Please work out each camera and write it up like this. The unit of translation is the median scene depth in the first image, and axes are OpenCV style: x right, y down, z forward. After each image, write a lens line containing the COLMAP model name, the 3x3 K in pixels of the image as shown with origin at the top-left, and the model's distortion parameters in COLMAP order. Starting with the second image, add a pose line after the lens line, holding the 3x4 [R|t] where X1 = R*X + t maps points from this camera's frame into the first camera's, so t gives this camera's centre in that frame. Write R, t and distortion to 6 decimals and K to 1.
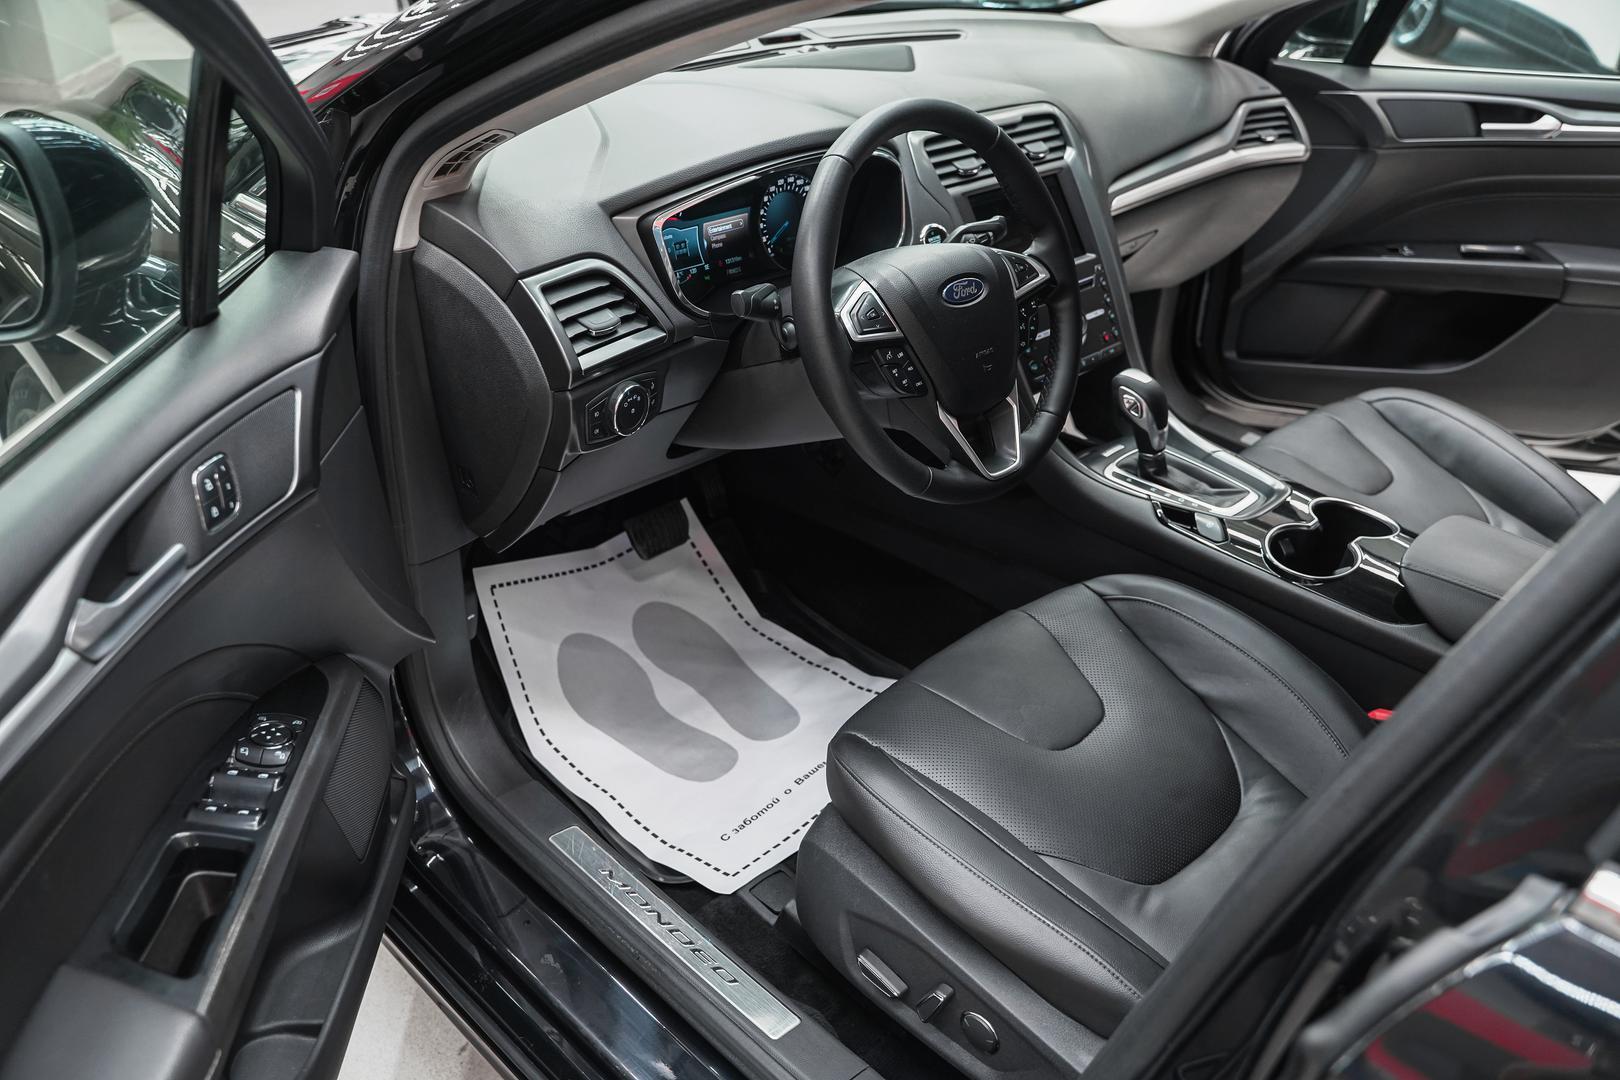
lens RADIAL K [[1328.8, 0, 837.9], [0, 1328.8, 535.9], [0, 0, 1]] dist [-0.116621, 0.087474]
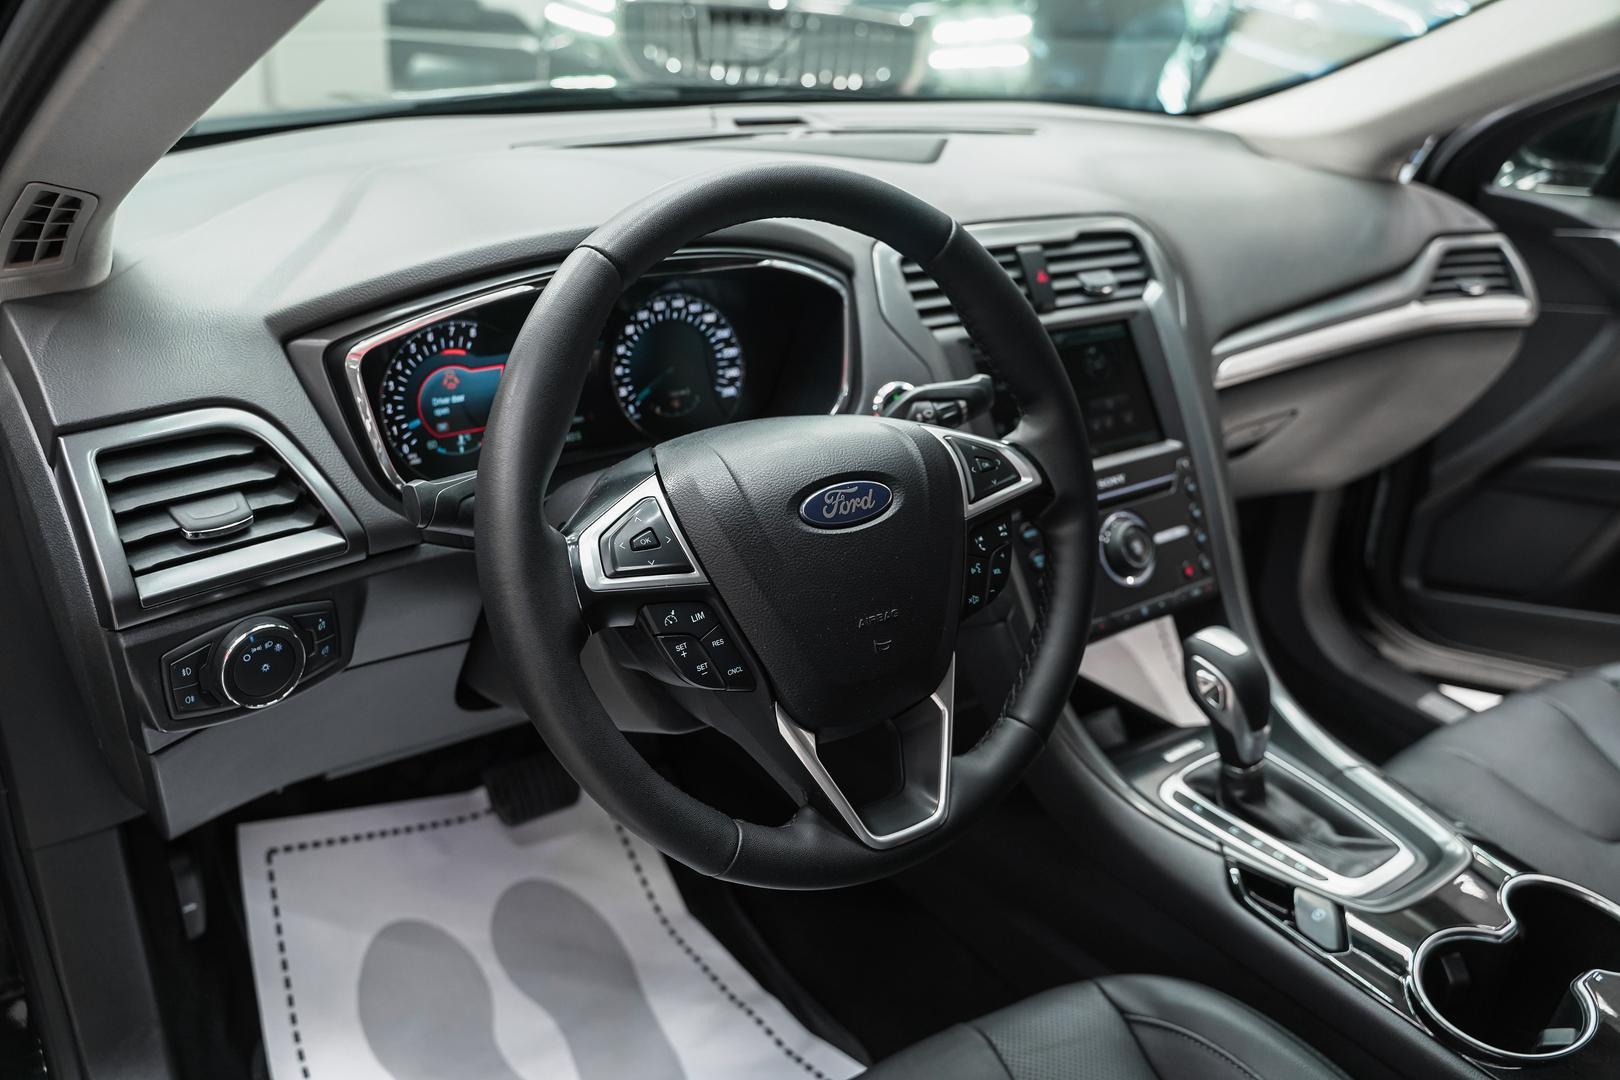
lens RADIAL K [[1328.8, 0, 815.6], [0, 1328.8, 532.5], [0, 0, 1]] dist [-0.116621, 0.087474]
pose [[0.983615, 0.073788, -0.164489, 0.137471], [-0.092171, 0.989969, -0.107080, -0.089039], [0.154938, 0.120486, 0.980549, 0.359962]]
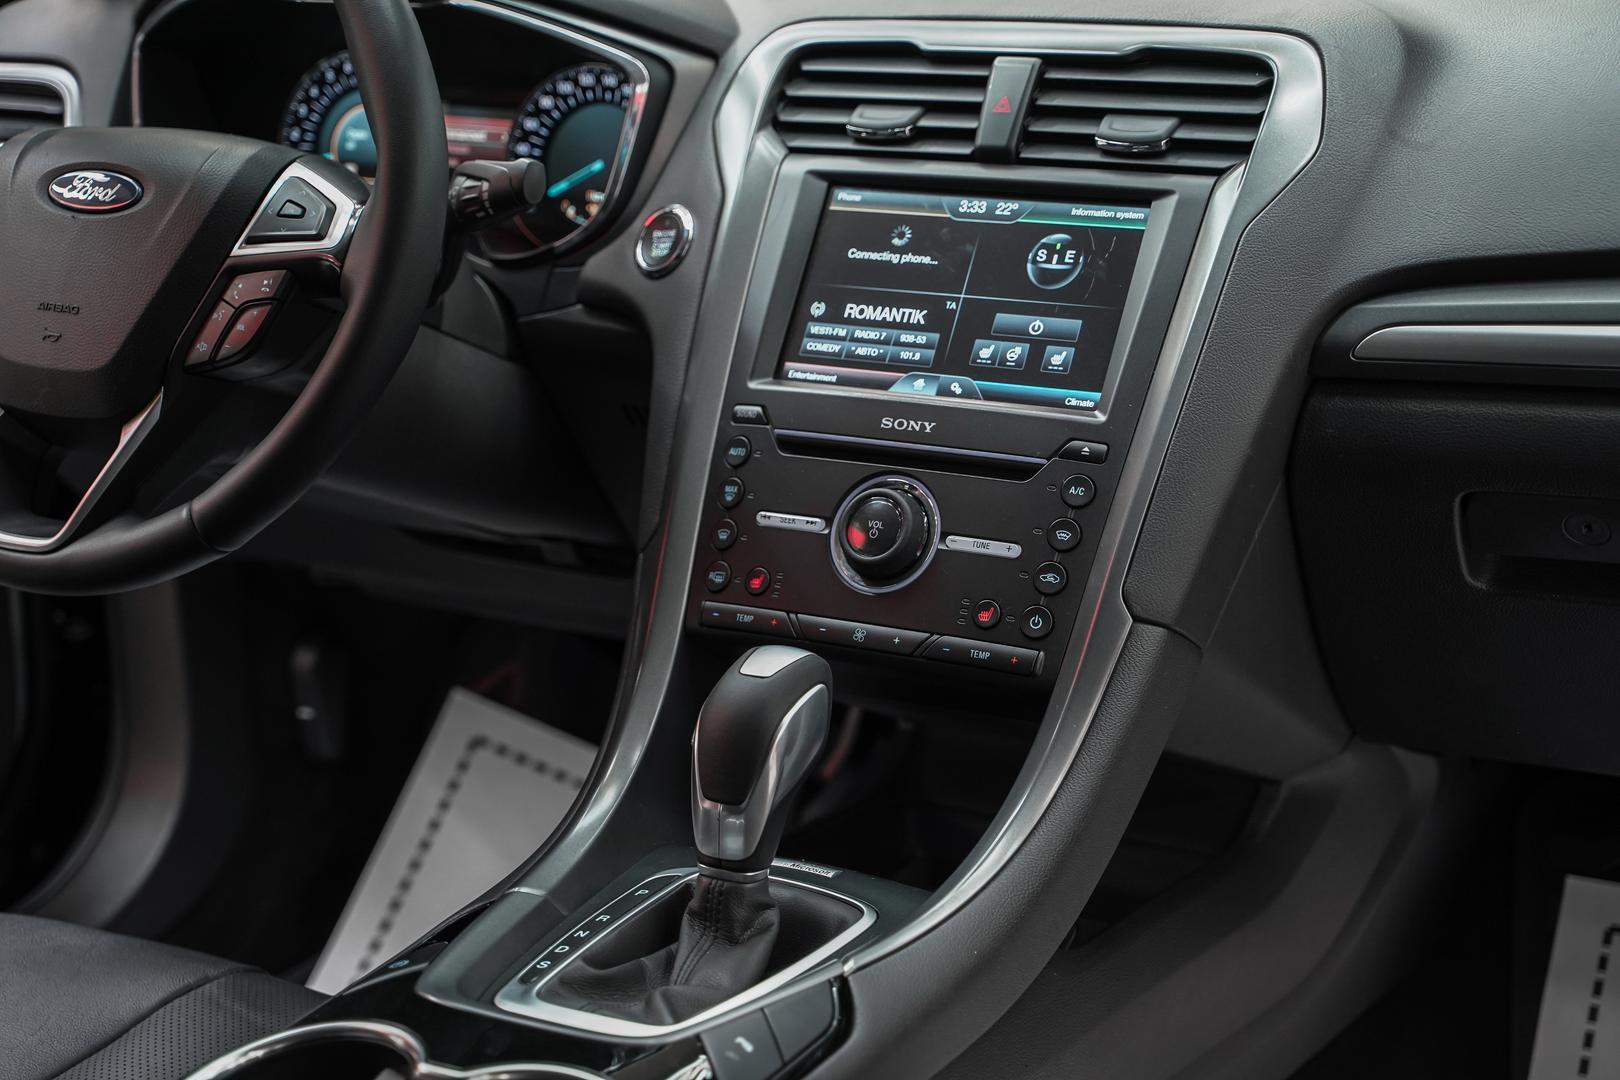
lens RADIAL K [[2969.5, 0, 820.0], [0, 2969.5, 534.8], [0, 0, 1]] dist [0.257414, 0.000000]
pose [[0.223508, 0.211909, -0.951388, 1.052863], [-0.454430, 0.886161, 0.090622, -0.240737], [0.862286, 0.412084, 0.294362, 0.751670]]
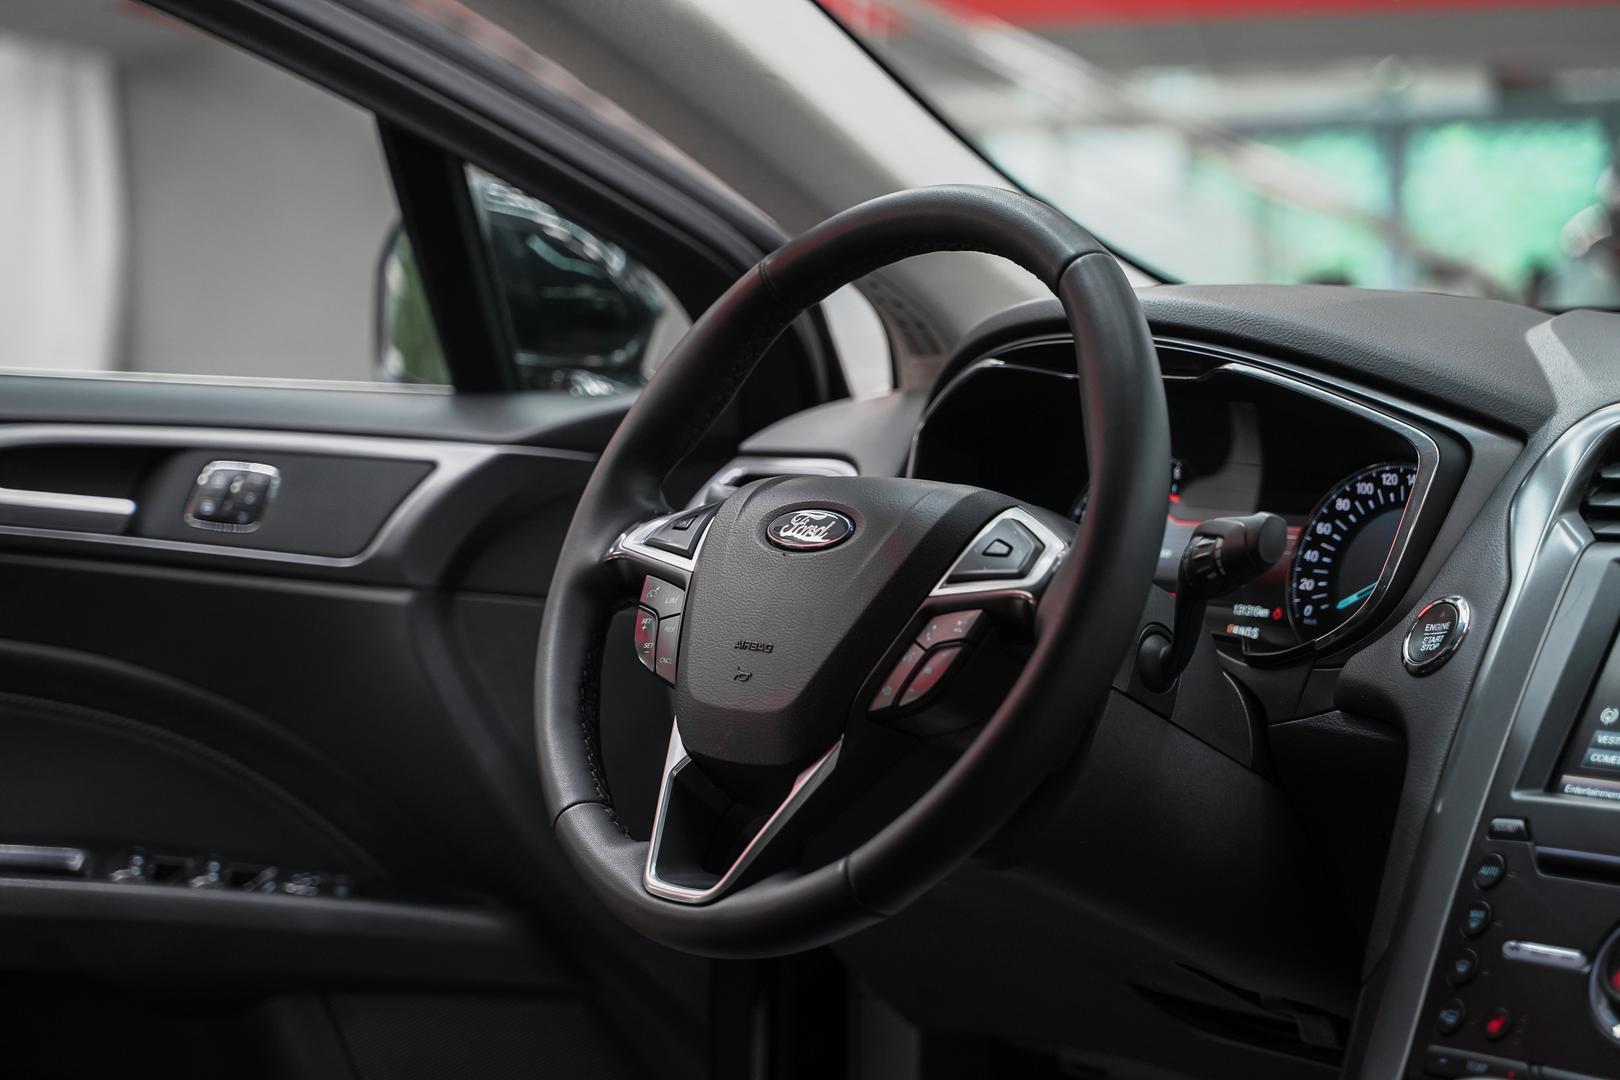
lens RADIAL K [[3403.5, 0, 809.5], [0, 3403.5, 542.7], [0, 0, 1]] dist [0.320957, 0.000000]
pose [[-0.102209, 0.003338, -0.994757, 1.067764], [-0.513348, 0.856376, 0.055619, -0.198991], [0.852072, 0.516342, -0.085816, 0.878014]]
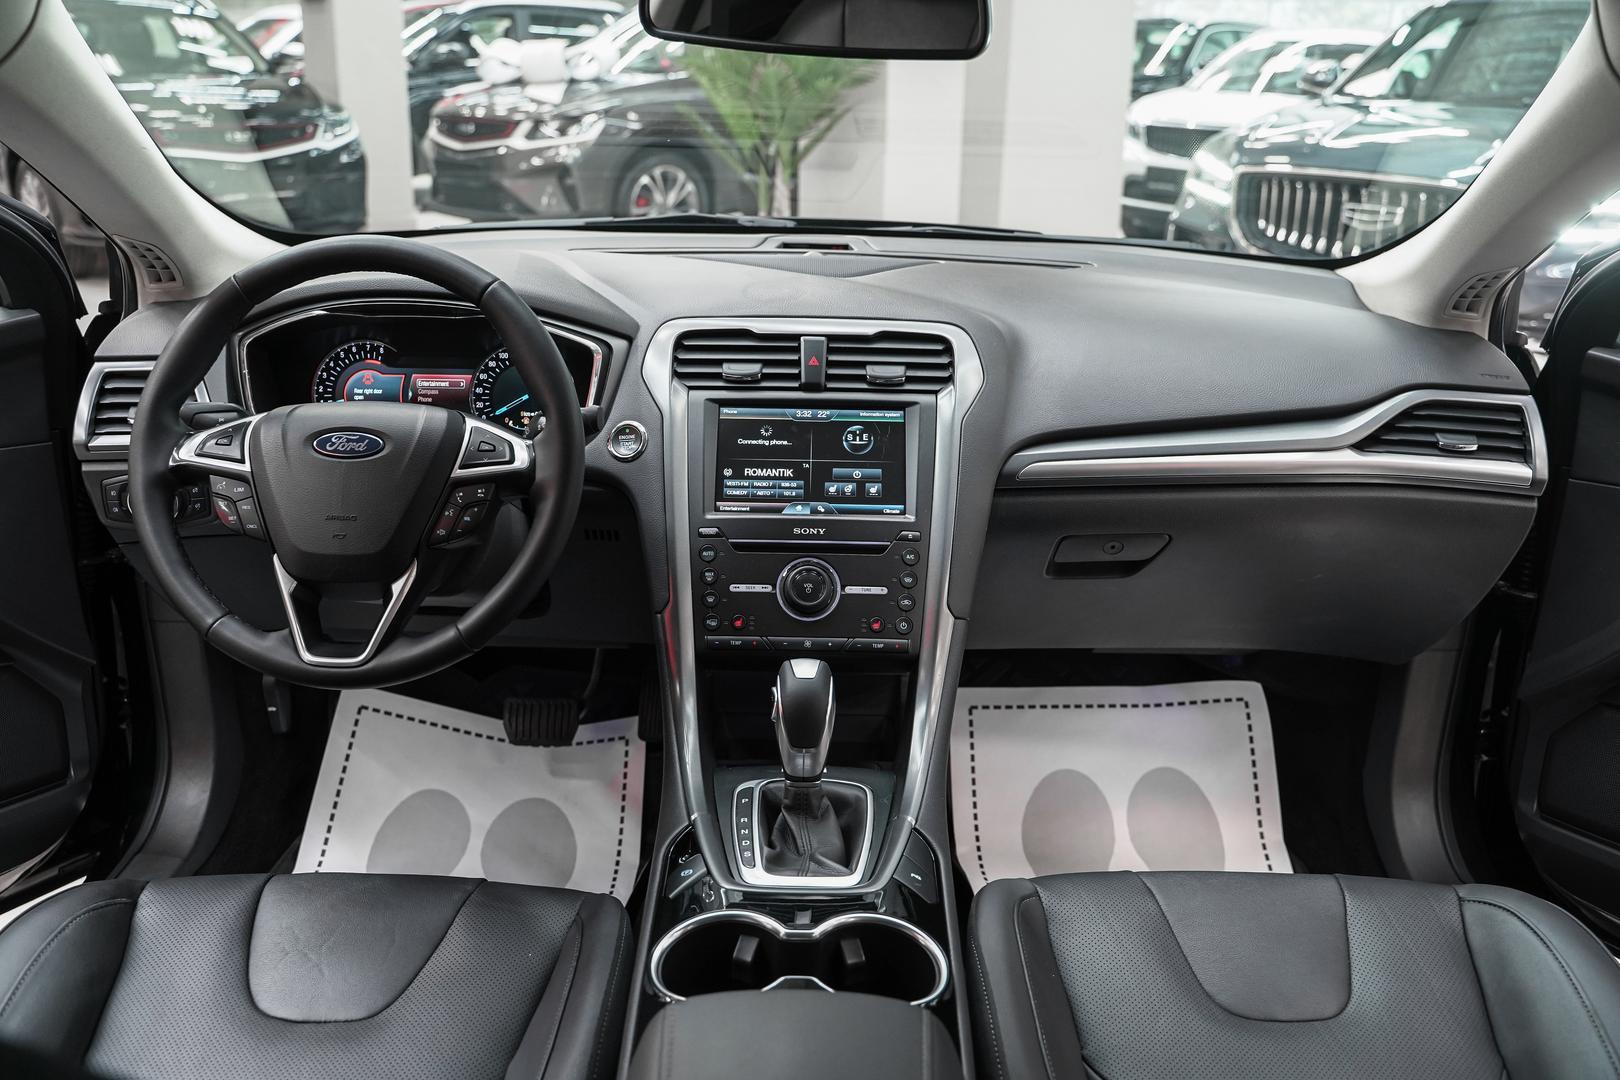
lens RADIAL K [[1328.8, 0, 819.7], [0, 1328.8, 546.6], [0, 0, 1]] dist [-0.116621, 0.087474]
pose [[0.693363, 0.197119, -0.693103, 0.727513], [-0.352177, 0.931854, -0.087289, -0.124058], [0.628664, 0.304618, 0.715534, 0.473047]]
